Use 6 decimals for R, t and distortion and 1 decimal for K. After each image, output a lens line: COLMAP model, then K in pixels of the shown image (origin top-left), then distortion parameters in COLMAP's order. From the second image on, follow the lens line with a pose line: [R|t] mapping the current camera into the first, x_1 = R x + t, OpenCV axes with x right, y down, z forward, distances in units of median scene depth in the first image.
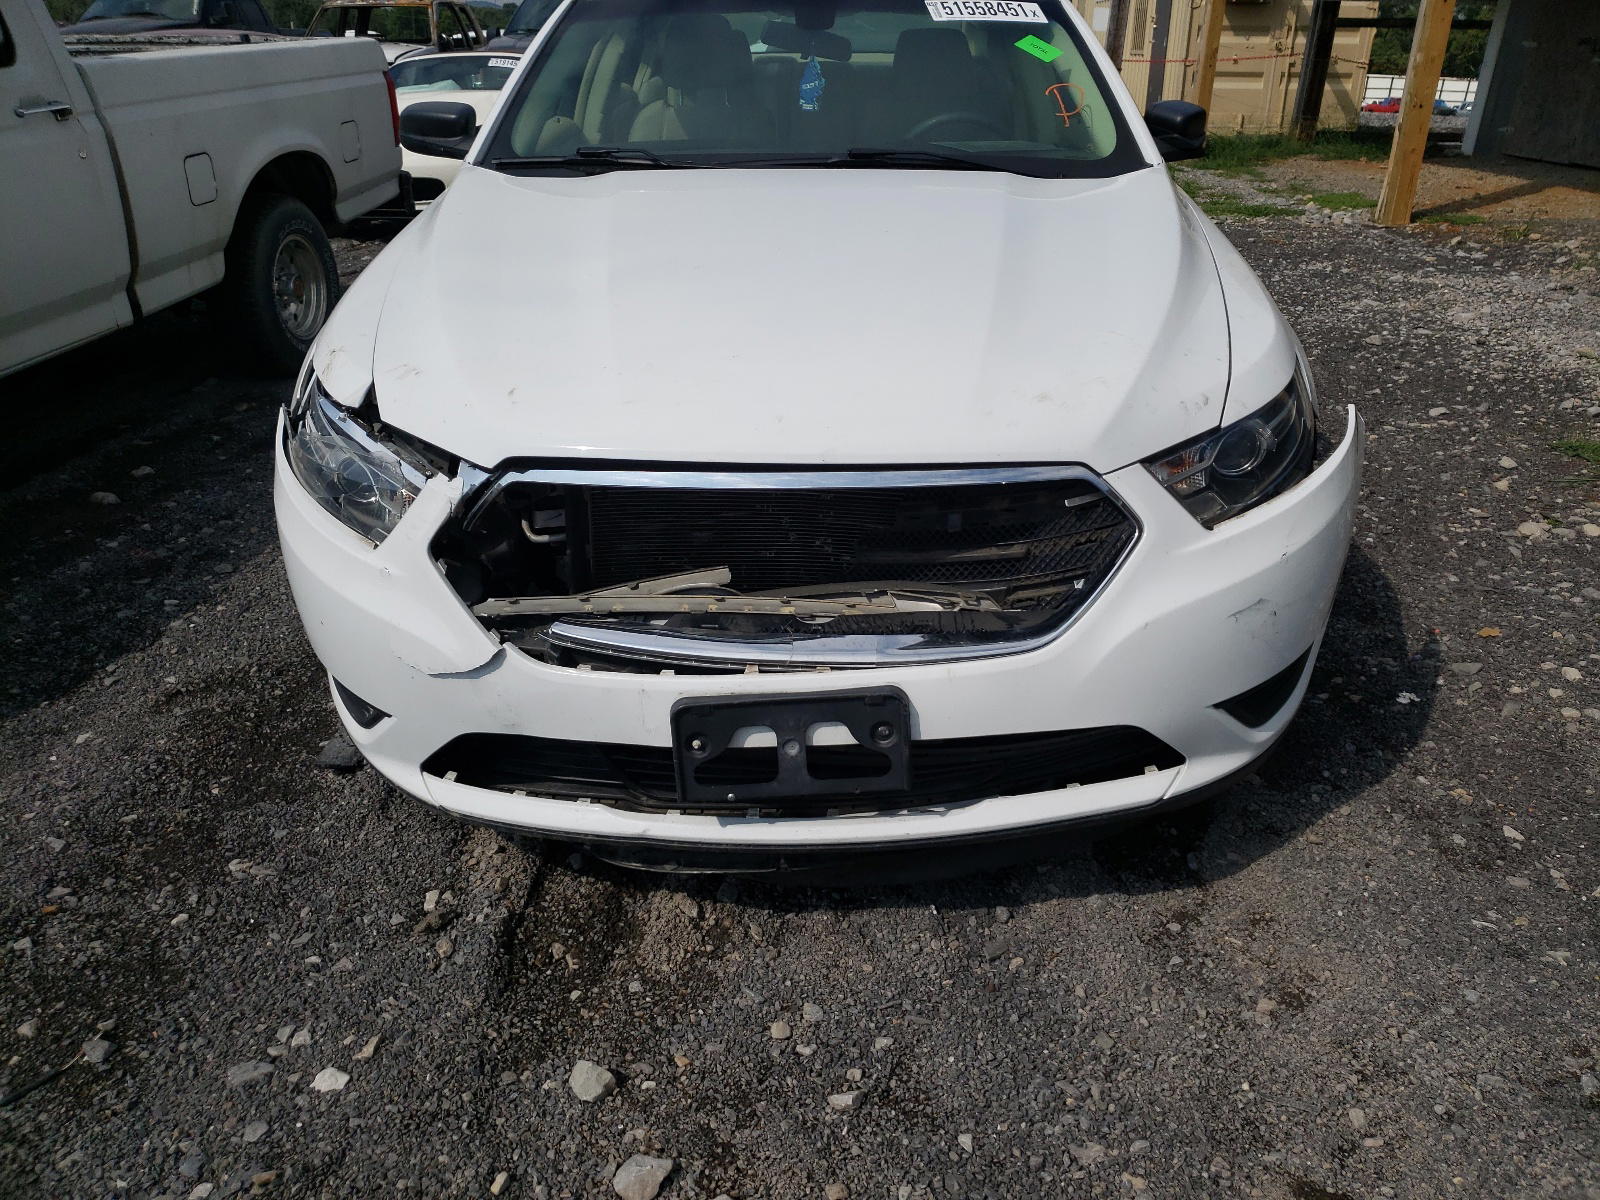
lens RADIAL K [[1242.4, 0, 800.0], [0, 1242.4, 600.0], [0, 0, 1]] dist [0.009480, 0.064729]
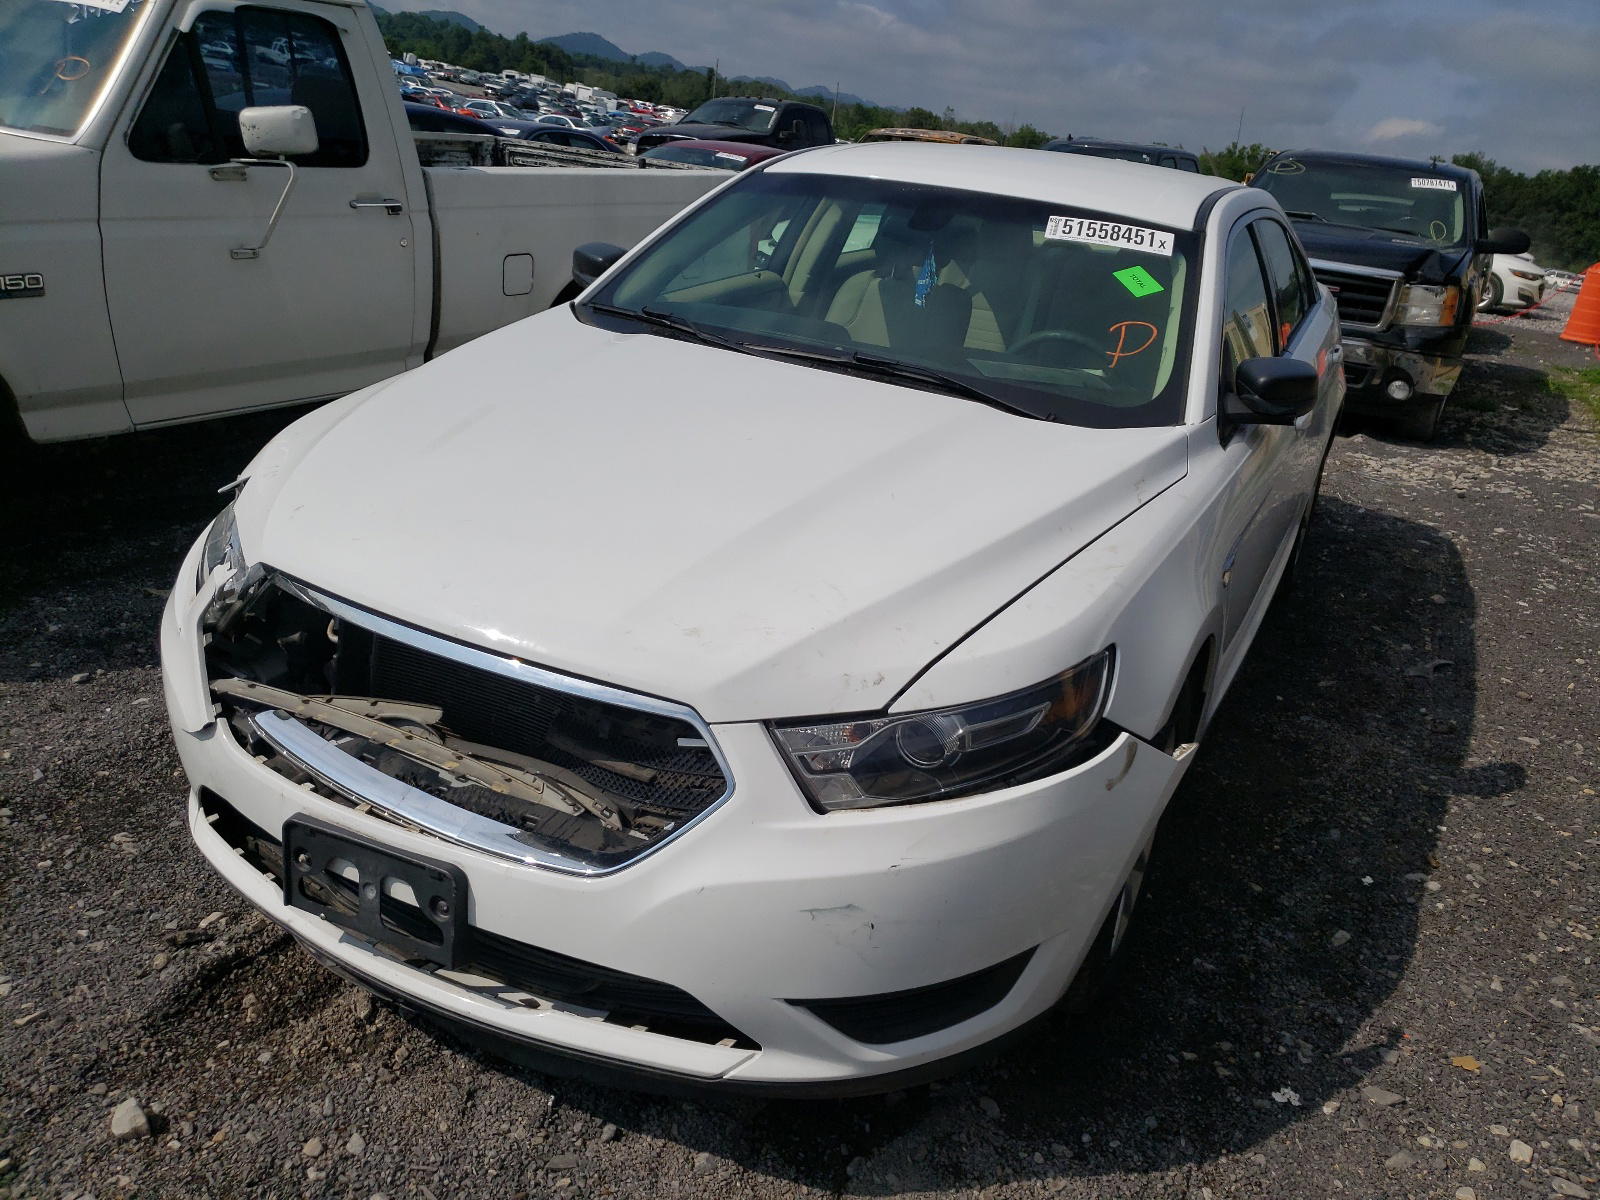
lens RADIAL K [[1229.4, 0, 797.8], [0, 1229.4, 658.2], [0, 0, 1]] dist [0.041812, -0.000035]
pose [[0.889254, 0.262390, -0.374672, 0.614371], [-0.278313, 0.960415, 0.012045, -0.170927], [0.363001, 0.093565, 0.927079, 0.135304]]
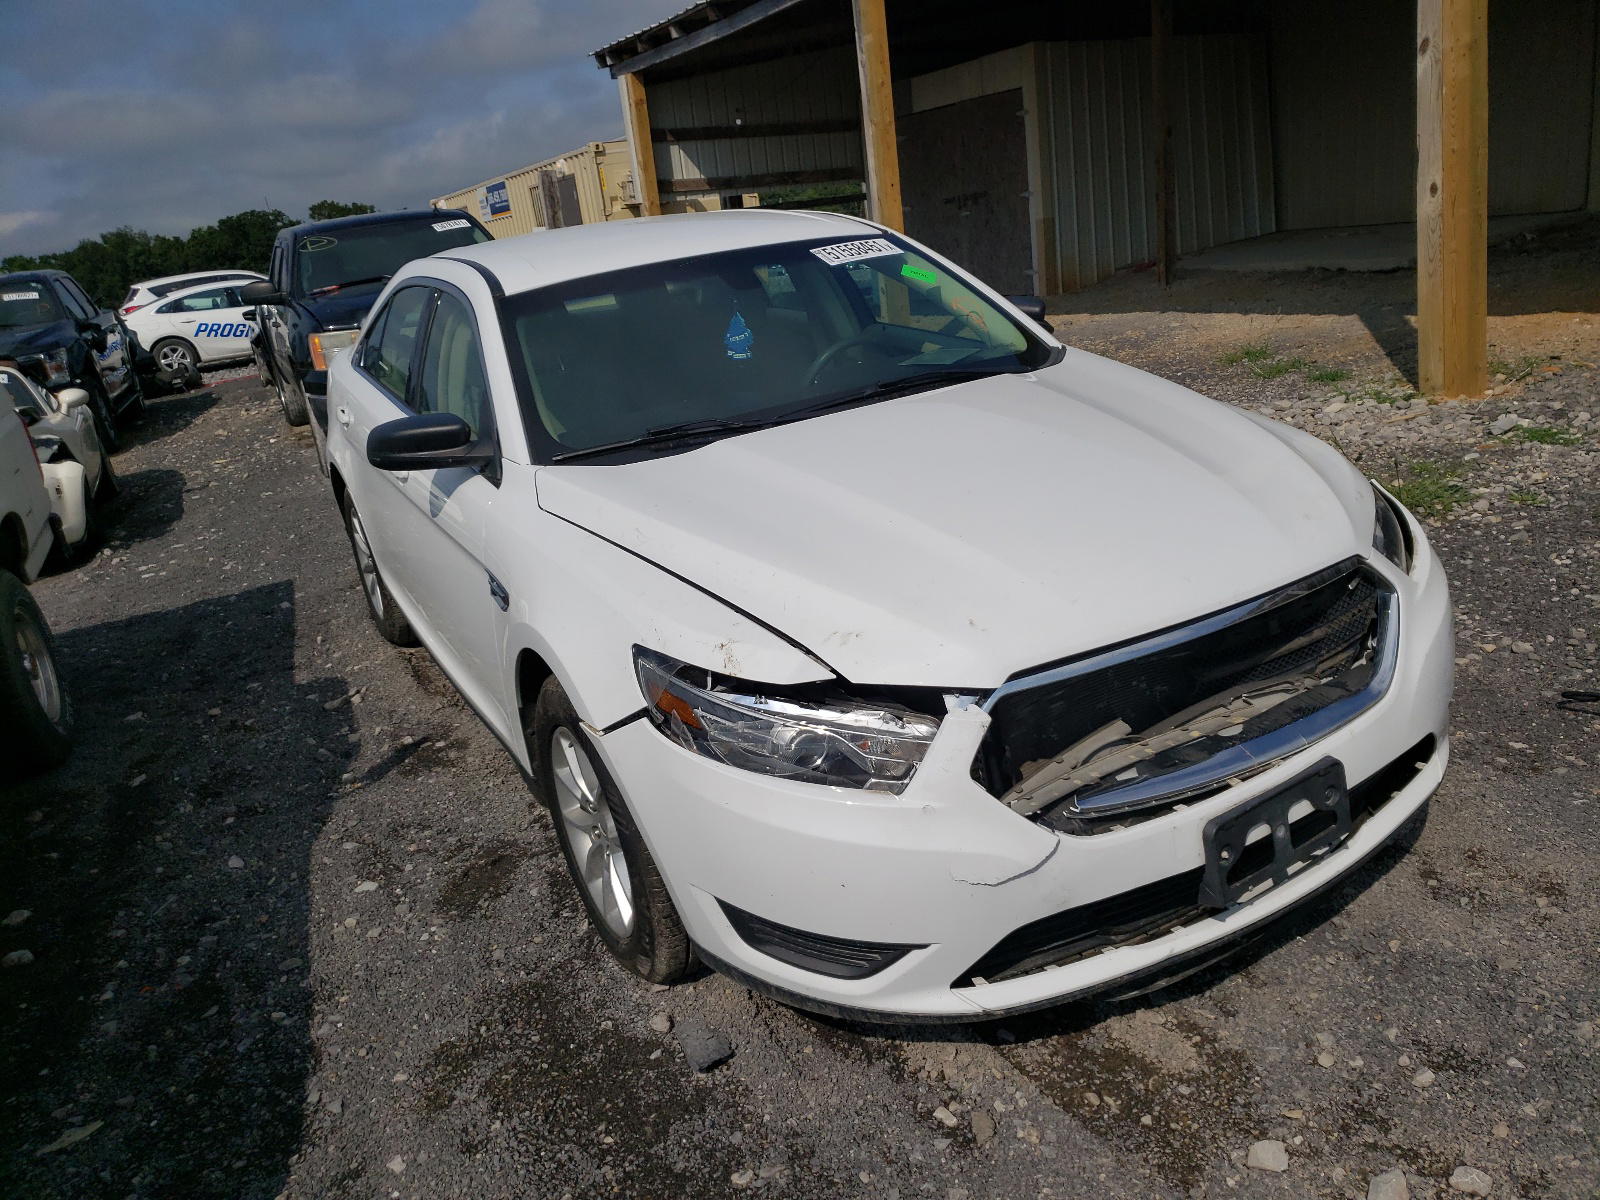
lens RADIAL K [[1277.9, 0, 795.7], [0, 1277.9, 684.4], [0, 0, 1]] dist [0.078839, -0.104926]
pose [[0.853217, -0.290353, 0.433262, -0.870132], [0.325941, 0.945354, -0.008335, -0.153844], [-0.407165, 0.148330, 0.901230, 0.018244]]
